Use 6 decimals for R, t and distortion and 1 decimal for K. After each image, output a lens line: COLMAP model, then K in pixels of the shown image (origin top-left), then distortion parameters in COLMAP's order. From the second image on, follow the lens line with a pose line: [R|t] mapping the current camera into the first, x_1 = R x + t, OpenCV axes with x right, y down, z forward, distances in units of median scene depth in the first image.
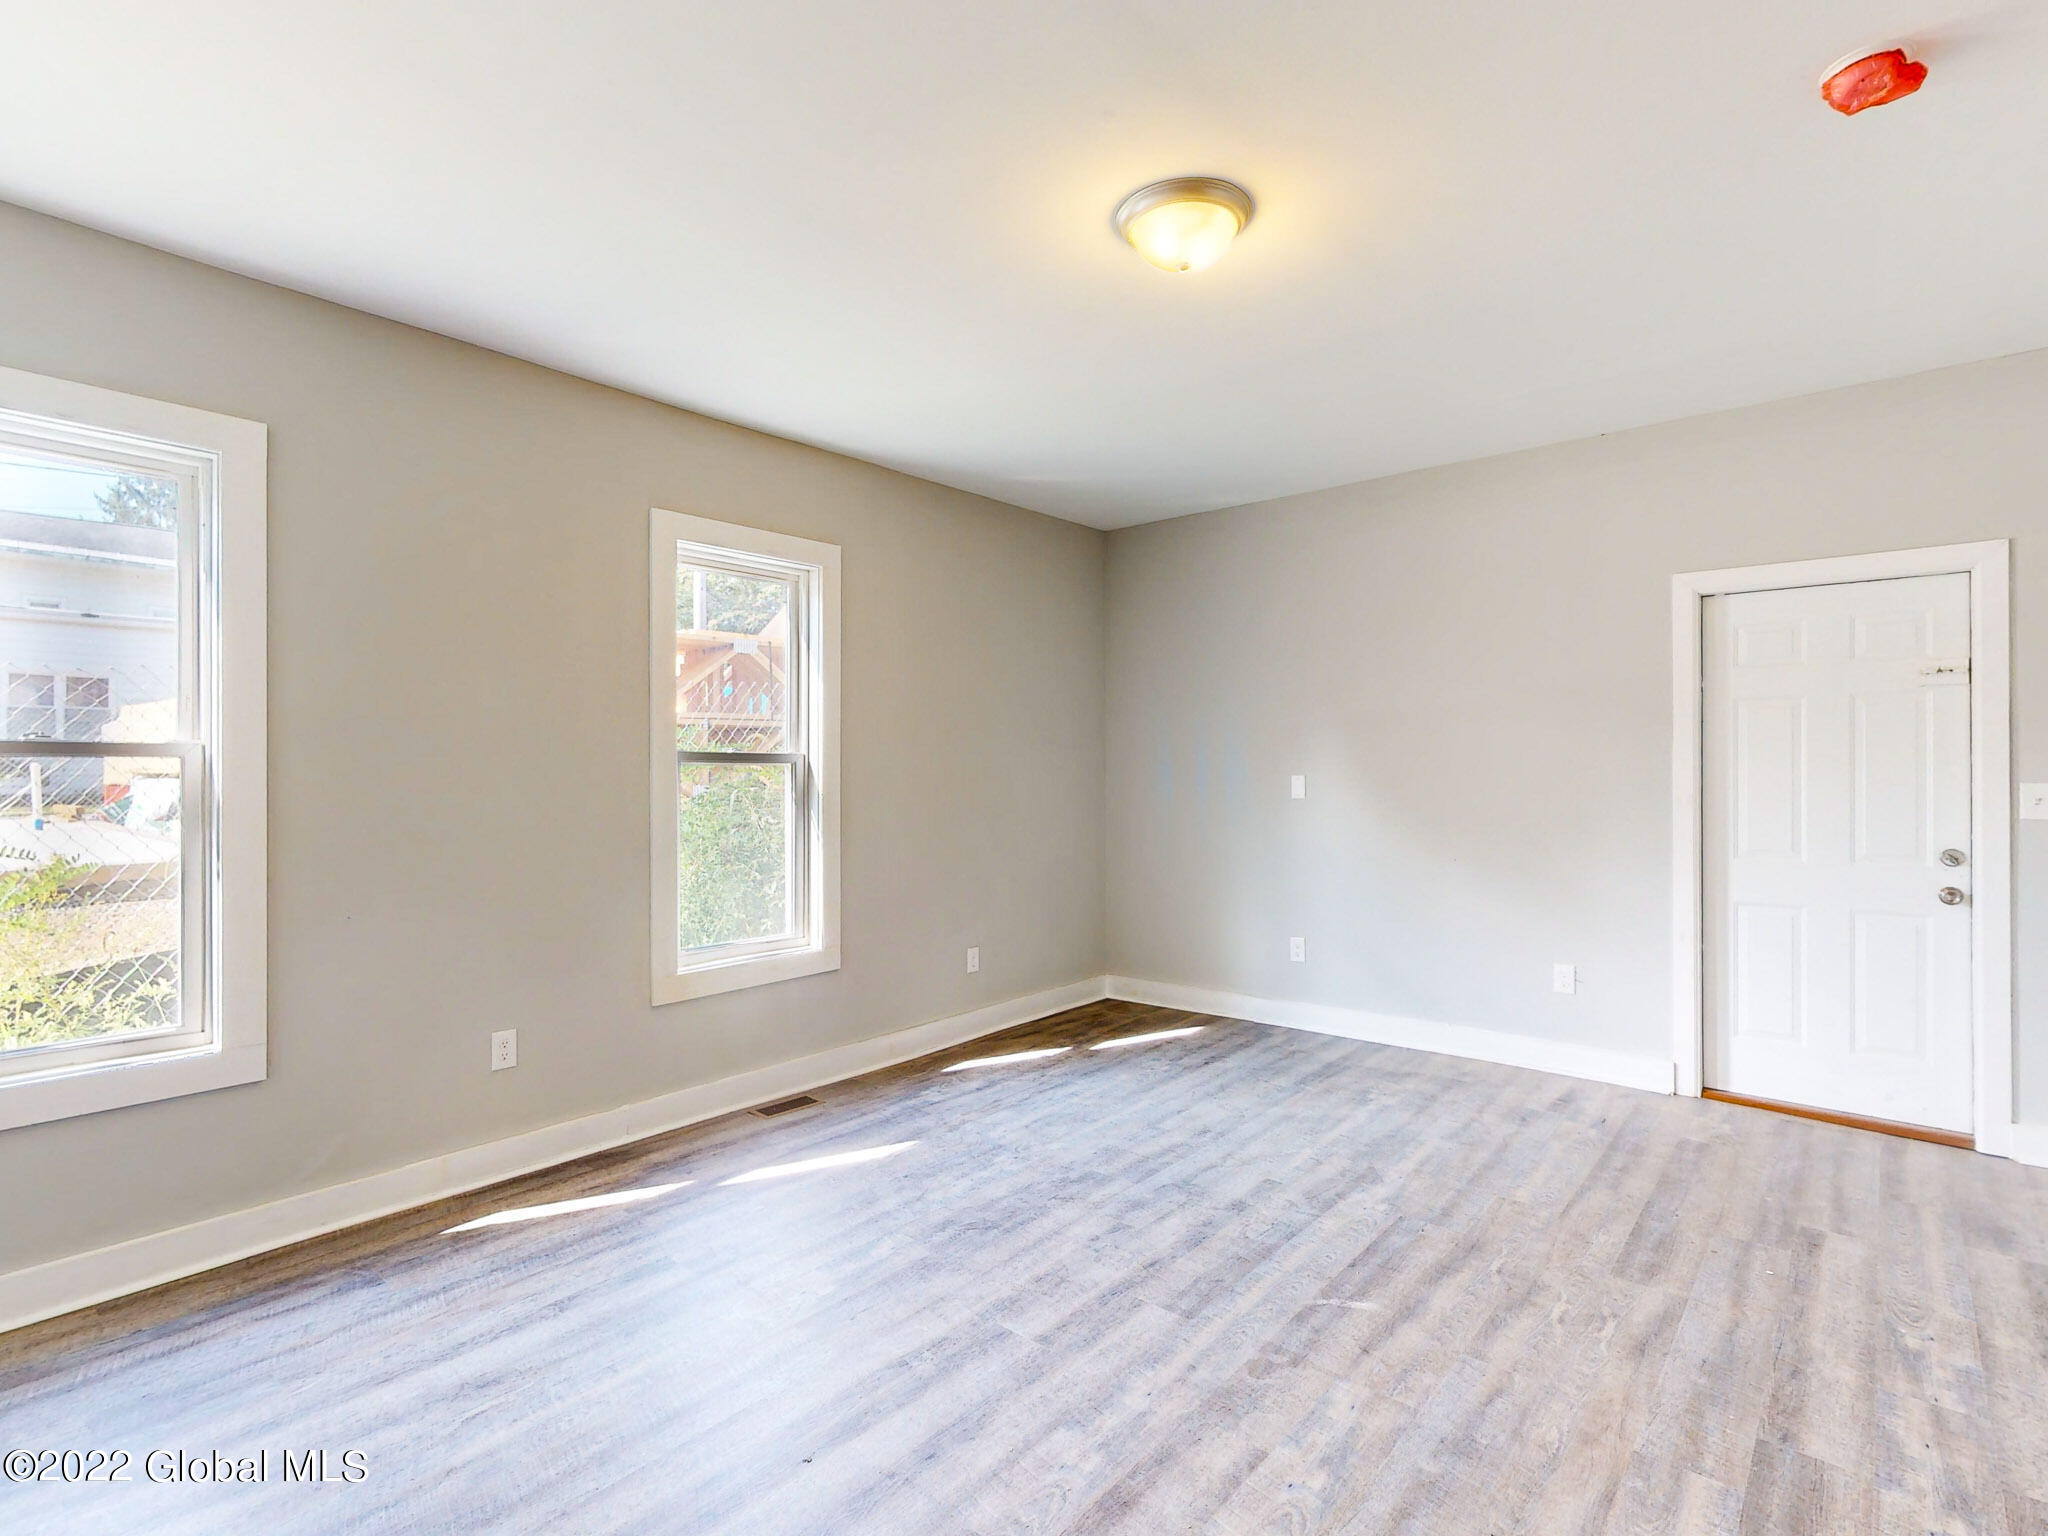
lens RADIAL K [[1013.6, 0, 1013.5], [0, 1013.6, 764.3], [0, 0, 1]] dist [0.002357, 0.000891]
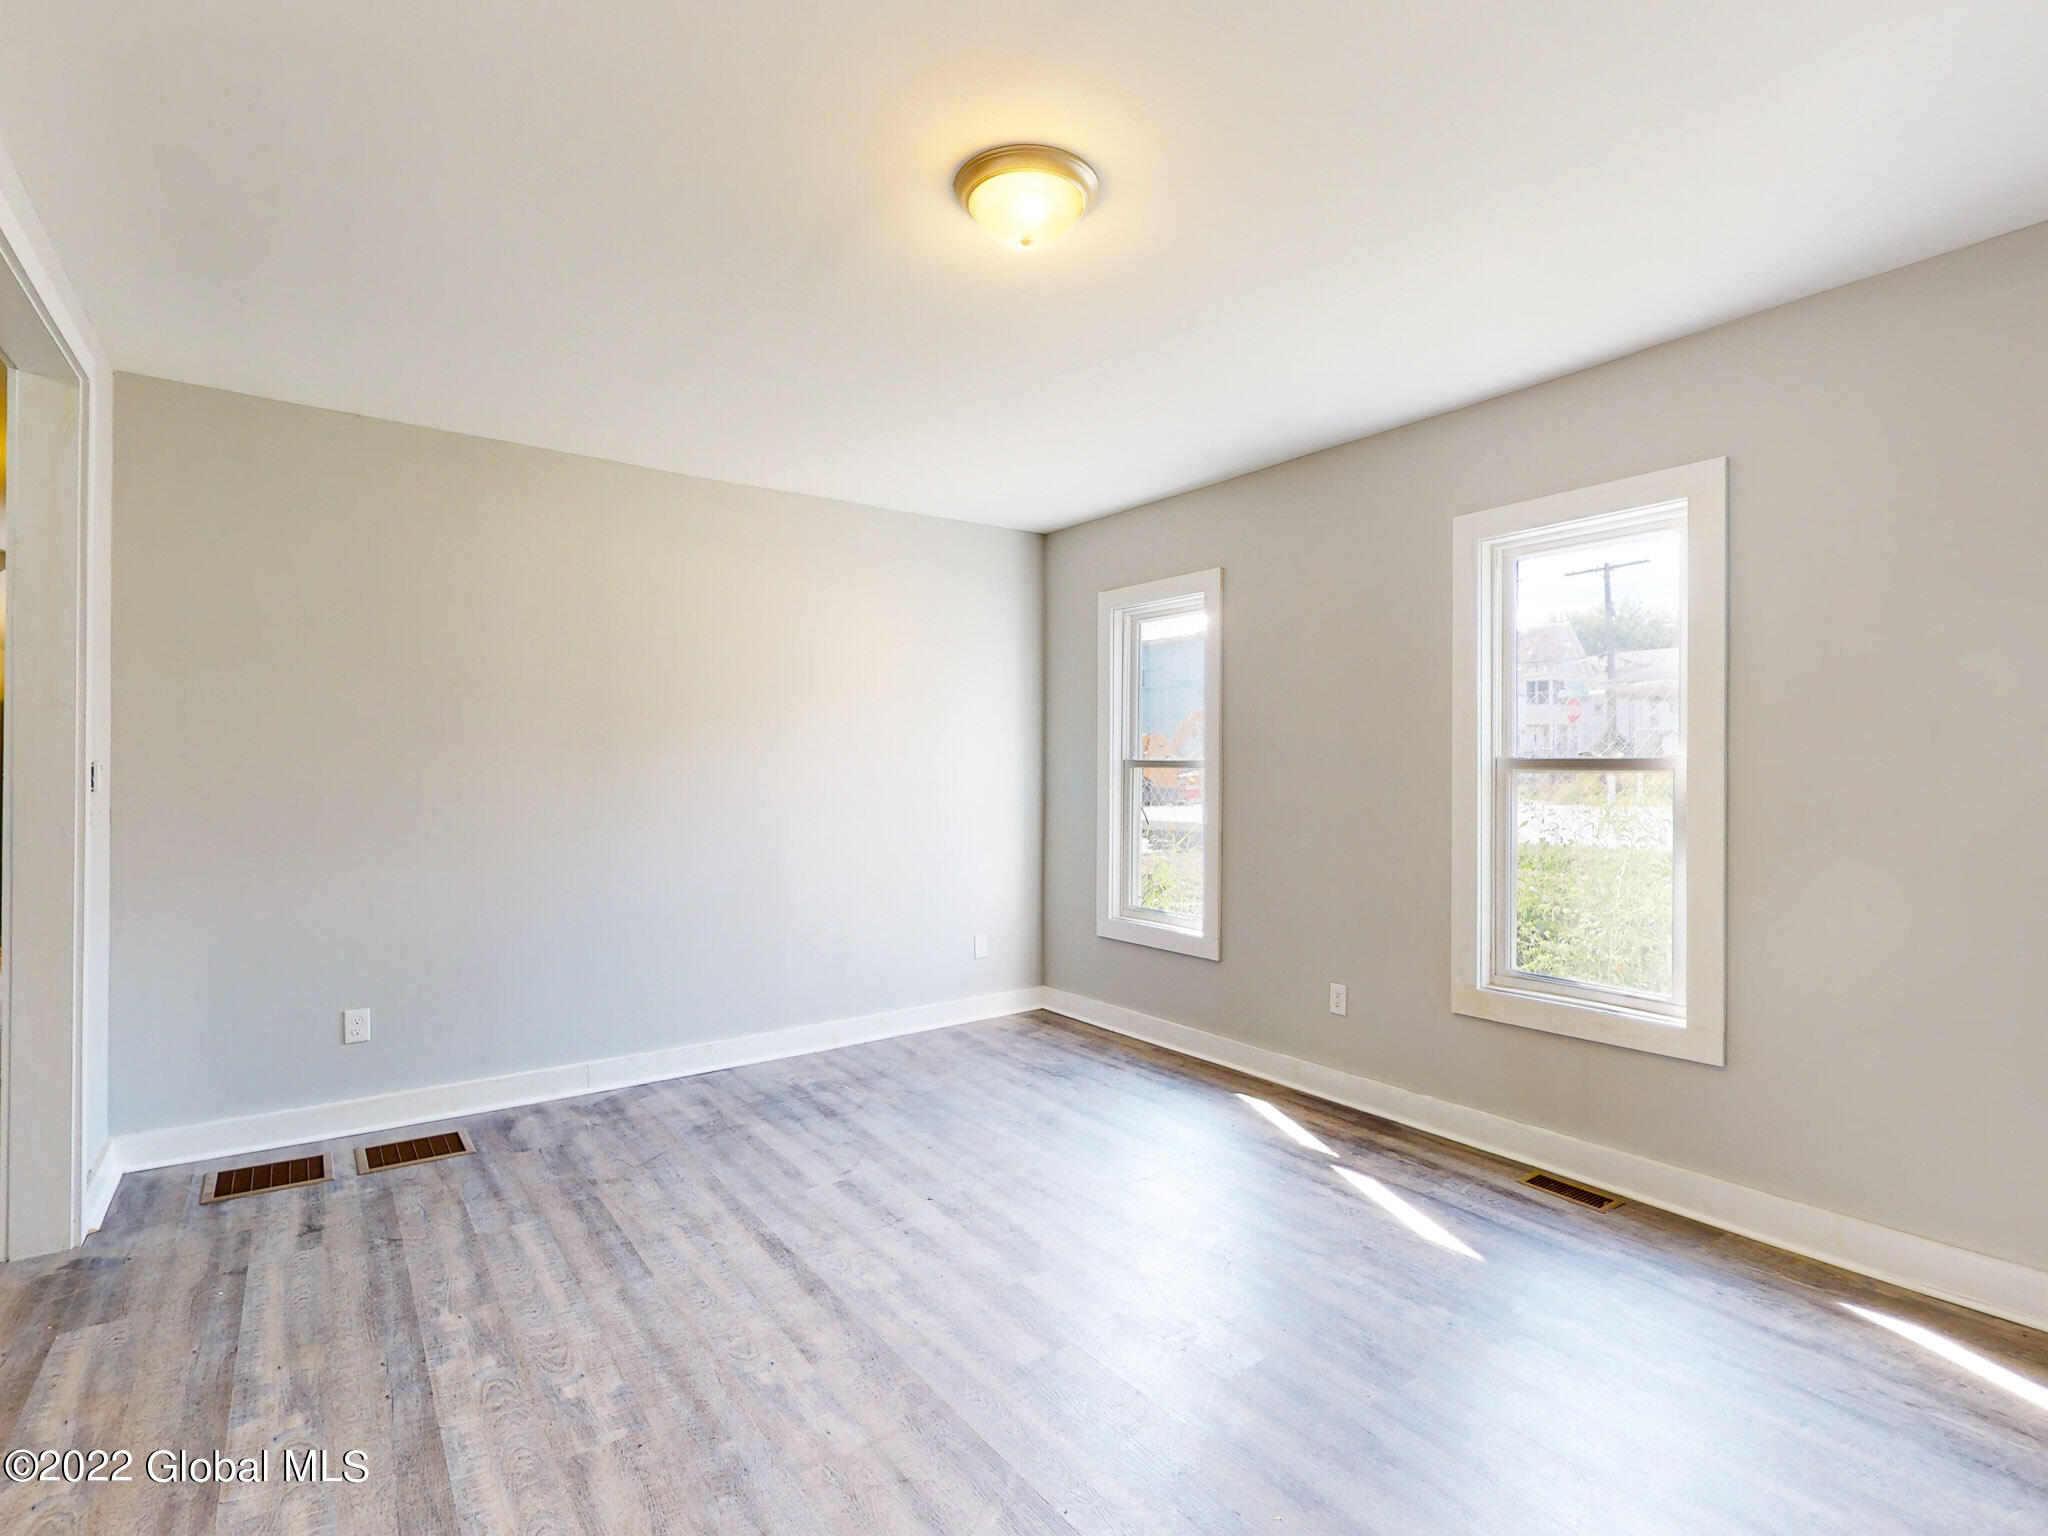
lens RADIAL K [[1002.5, 0, 1021.3], [0, 1002.5, 769.6], [0, 0, 1]] dist [0.000549, -0.000057]
pose [[-0.238707, -0.000136, -0.971092, 1.043841], [0.001020, 0.999999, -0.000391, -0.004094], [0.971091, -0.001084, -0.238707, 1.199941]]
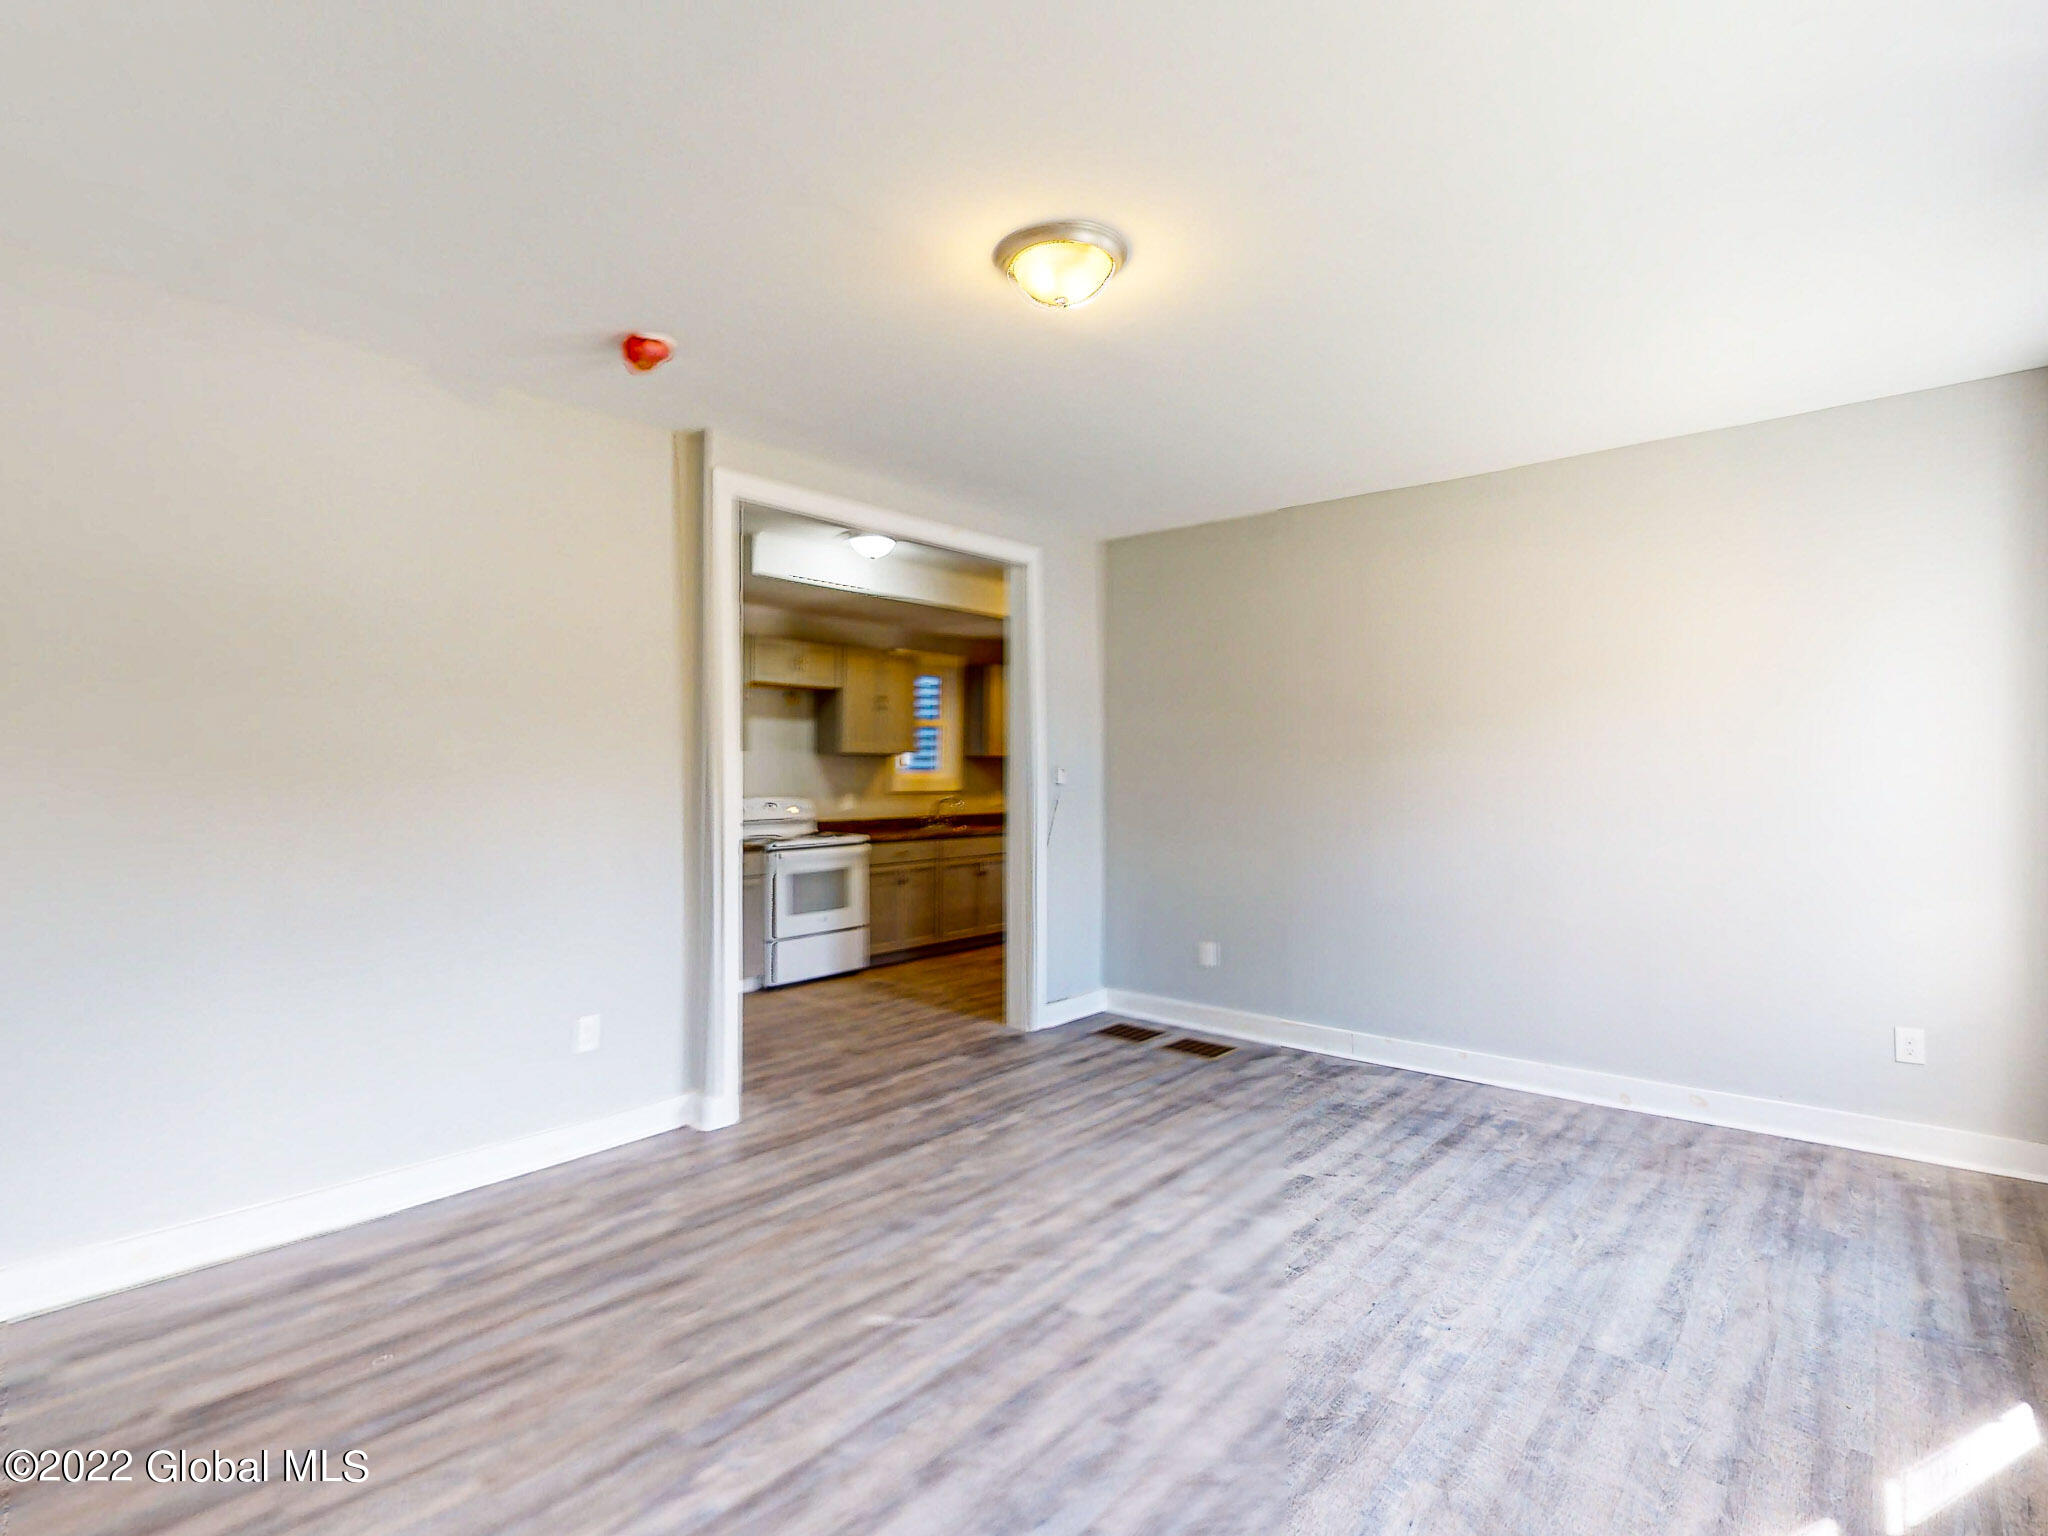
lens RADIAL K [[992.2, 0, 1024.0], [0, 992.2, 768.0], [0, 0, 1]] dist [0.006244, 0.000877]
pose [[-0.999988, 0.001931, -0.004421, 0.204898], [0.001960, 0.999976, -0.006595, -0.005500], [0.004409, -0.006604, -0.999968, 1.998361]]
